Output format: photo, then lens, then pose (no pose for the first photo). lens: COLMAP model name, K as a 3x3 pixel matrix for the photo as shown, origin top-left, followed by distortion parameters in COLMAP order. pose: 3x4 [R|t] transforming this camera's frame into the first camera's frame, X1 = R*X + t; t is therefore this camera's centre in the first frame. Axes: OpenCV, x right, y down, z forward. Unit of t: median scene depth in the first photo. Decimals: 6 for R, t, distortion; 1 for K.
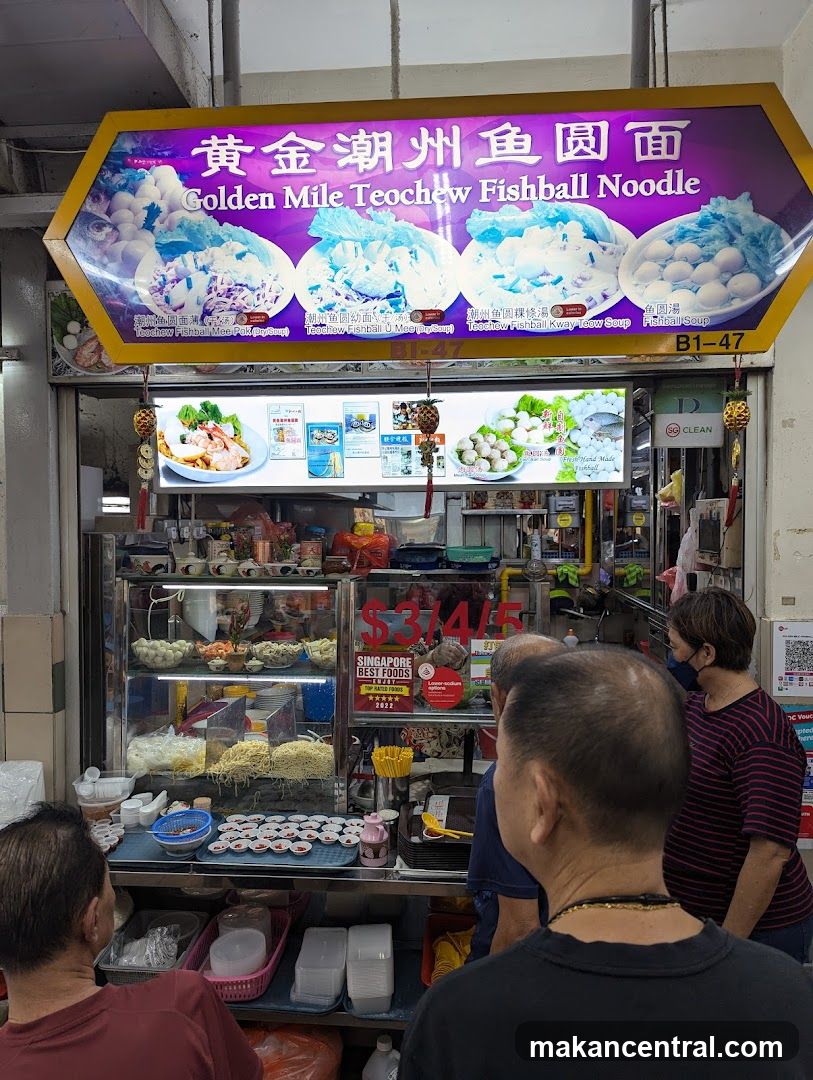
lens RADIAL K [[749.3, 0, 411.2], [0, 749.3, 536.9], [0, 0, 1]] dist [0.025422, -0.007141]
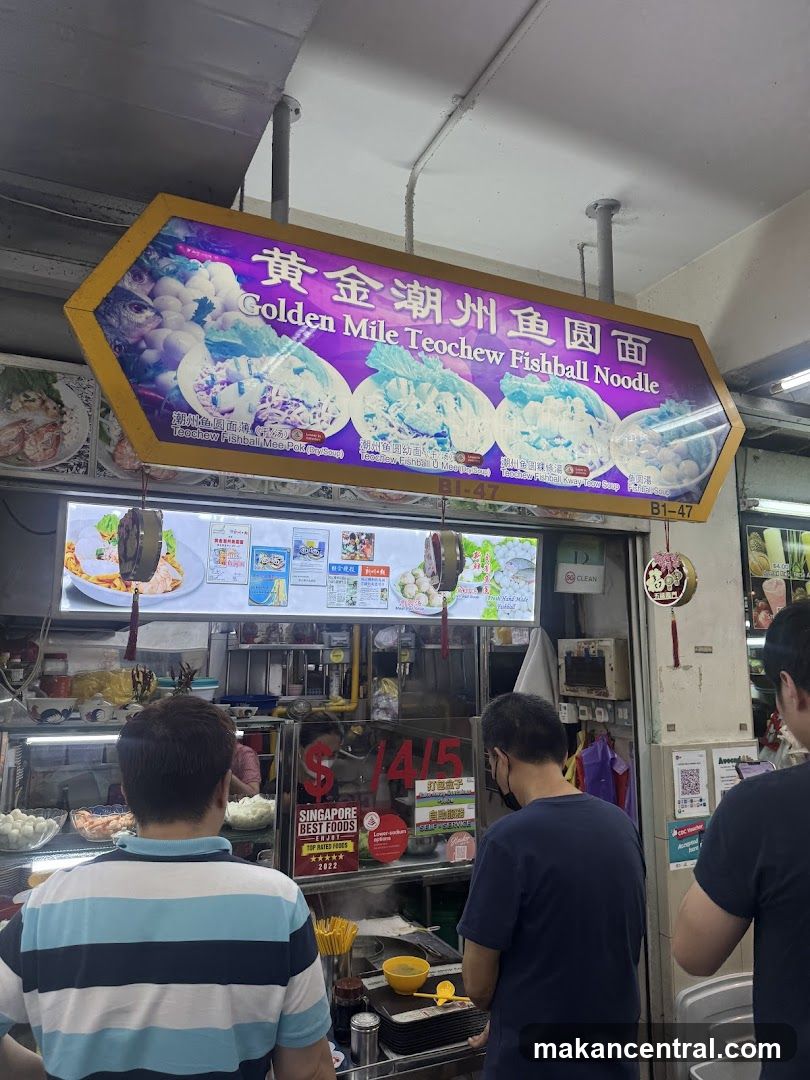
lens RADIAL K [[752.4, 0, 396.4], [0, 752.4, 526.1], [0, 0, 1]] dist [0.068709, -0.097182]
pose [[0.874574, 0.089925, 0.476481, -0.439179], [0.002624, 0.981761, -0.190101, 0.000131], [-0.484885, 0.167508, 0.858386, 0.122767]]
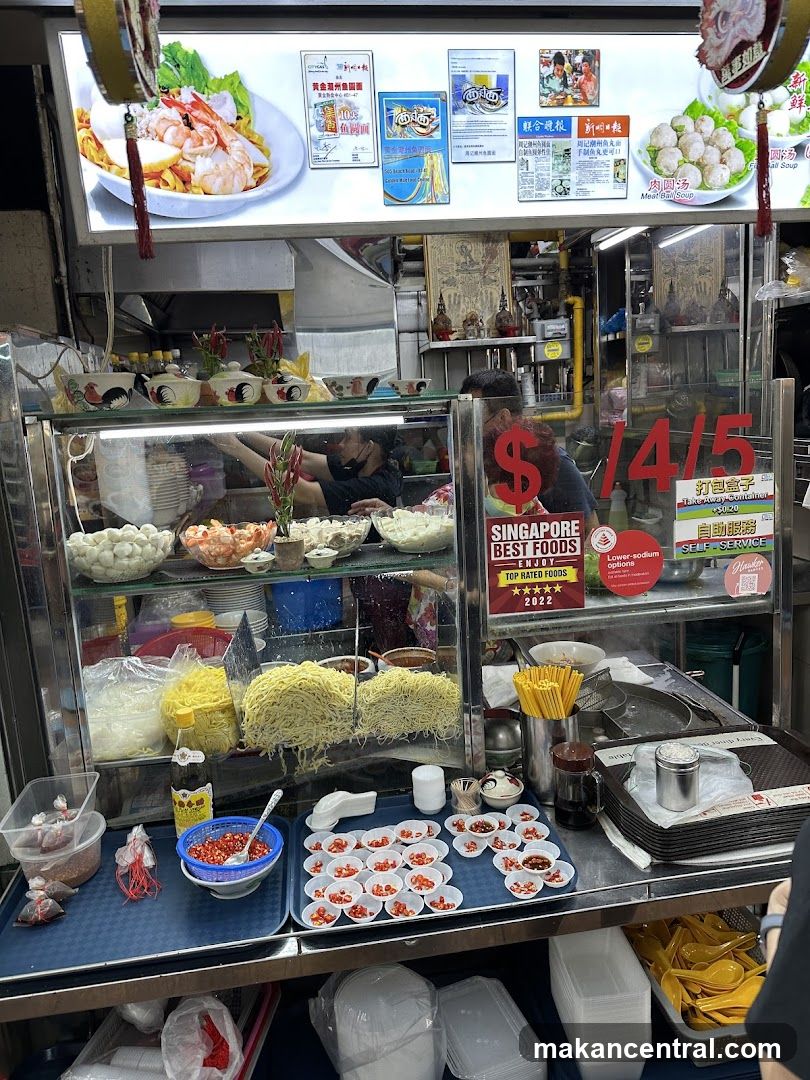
lens RADIAL K [[752.4, 0, 401.4], [0, 752.4, 541.5], [0, 0, 1]] dist [0.068709, -0.097182]
pose [[0.973625, -0.093898, 0.207936, -0.271542], [0.060149, 0.984781, 0.163062, 0.072431], [-0.220082, -0.146254, 0.964455, 0.452642]]
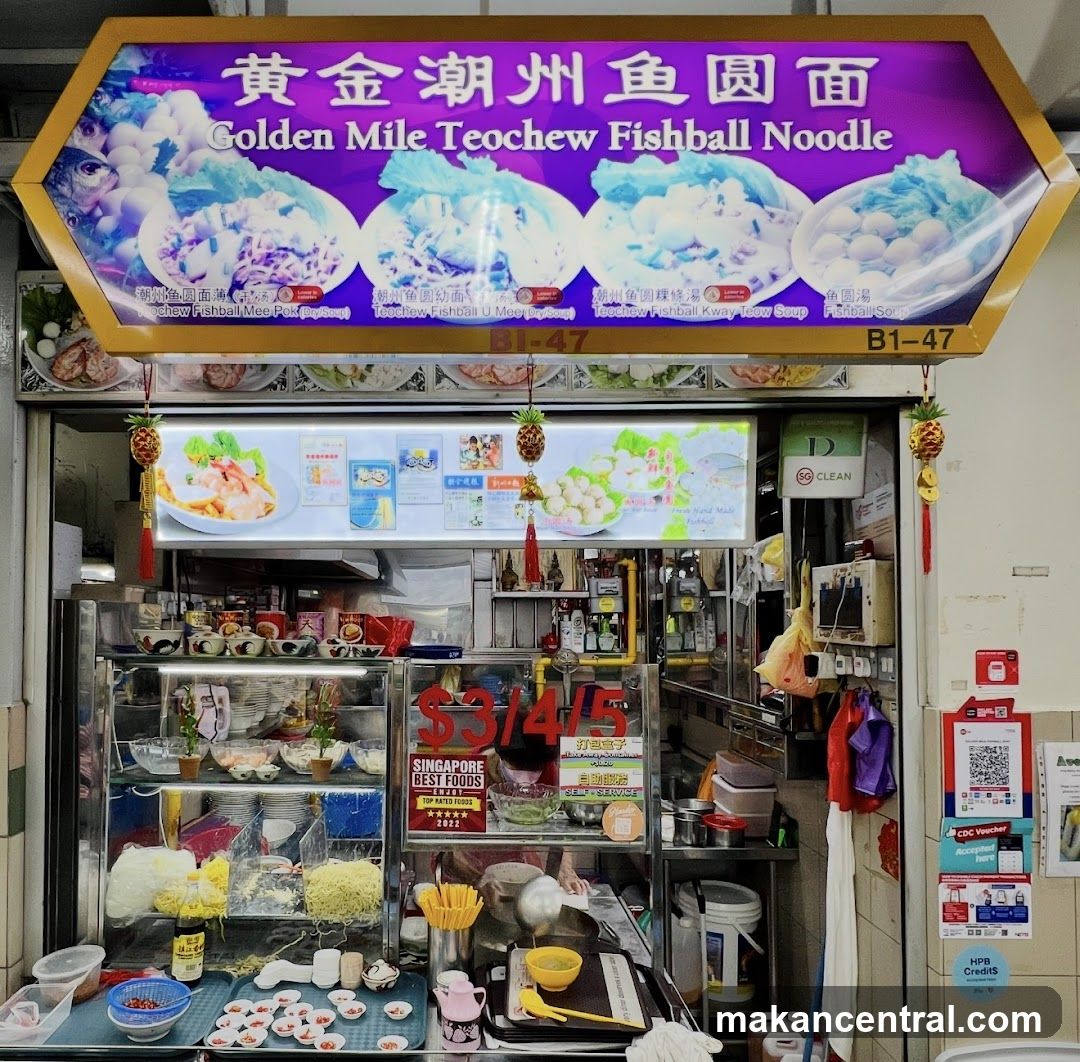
lens RADIAL K [[772.1, 0, 466.2], [0, 772.1, 601.2], [0, 0, 1]] dist [-0.011485, 0.017288]
pose [[0.997794, 0.008756, 0.065811, -0.072901], [-0.005067, 0.998417, -0.056022, 0.041989], [-0.066197, 0.055564, 0.996258, 0.200482]]
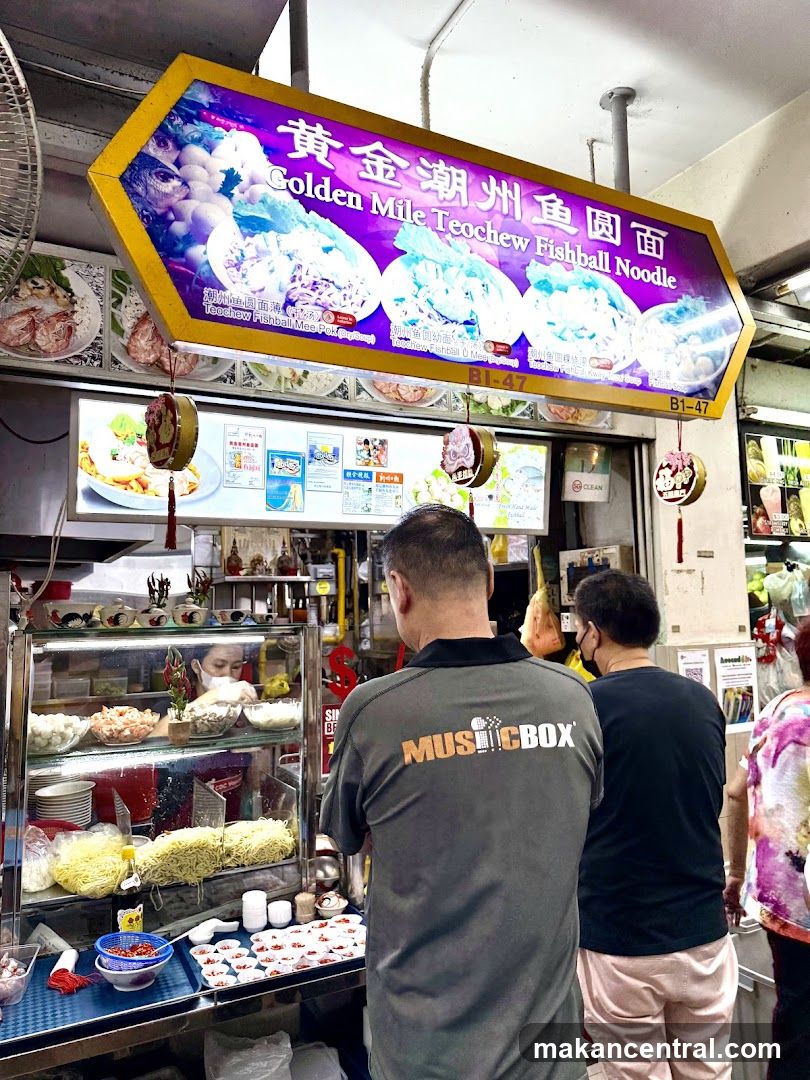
lens RADIAL K [[752.4, 0, 388.9], [0, 752.4, 528.1], [0, 0, 1]] dist [0.068709, -0.097182]
pose [[0.849306, 0.044151, 0.526051, -0.499754], [0.029293, 0.991020, -0.130469, 0.064596], [-0.527087, 0.126218, 0.840386, 0.184439]]
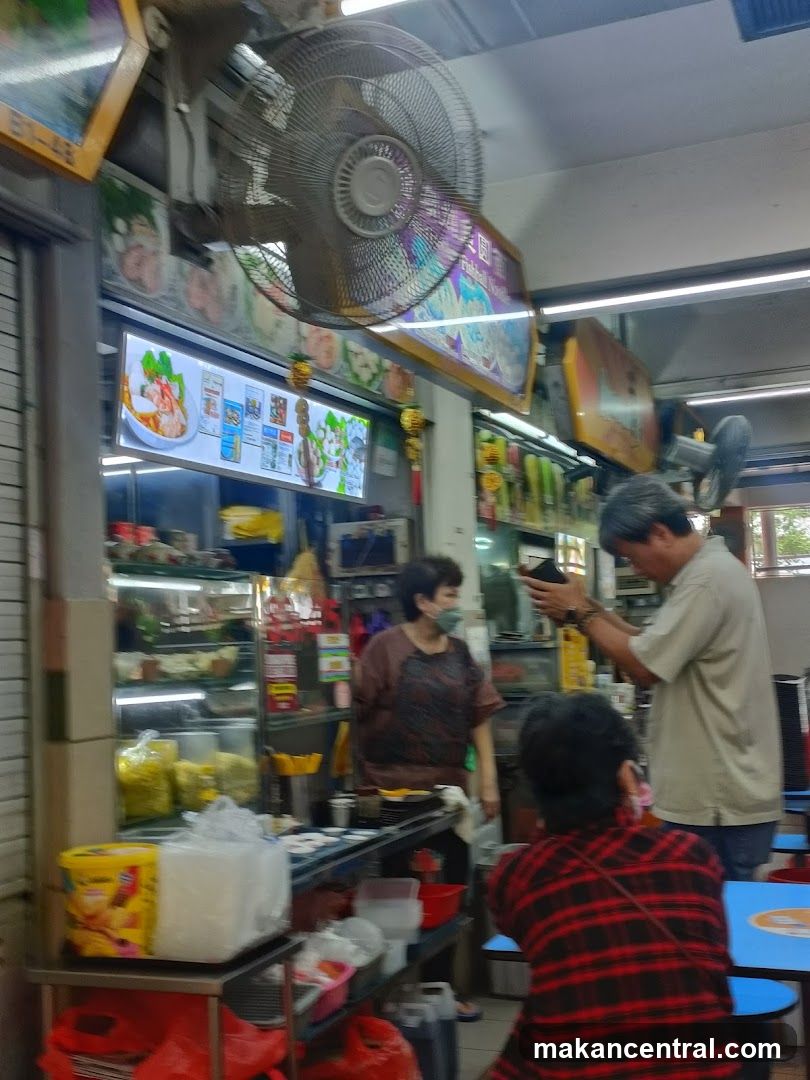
lens RADIAL K [[1283.7, 0, 404.0], [0, 1283.7, 537.3], [0, 0, 1]] dist [0.160073, 0.000000]
pose [[0.301036, 0.072652, 0.950841, -1.589079], [0.066976, 0.993021, -0.097080, 0.185588], [-0.951258, 0.092908, 0.294069, 0.360538]]
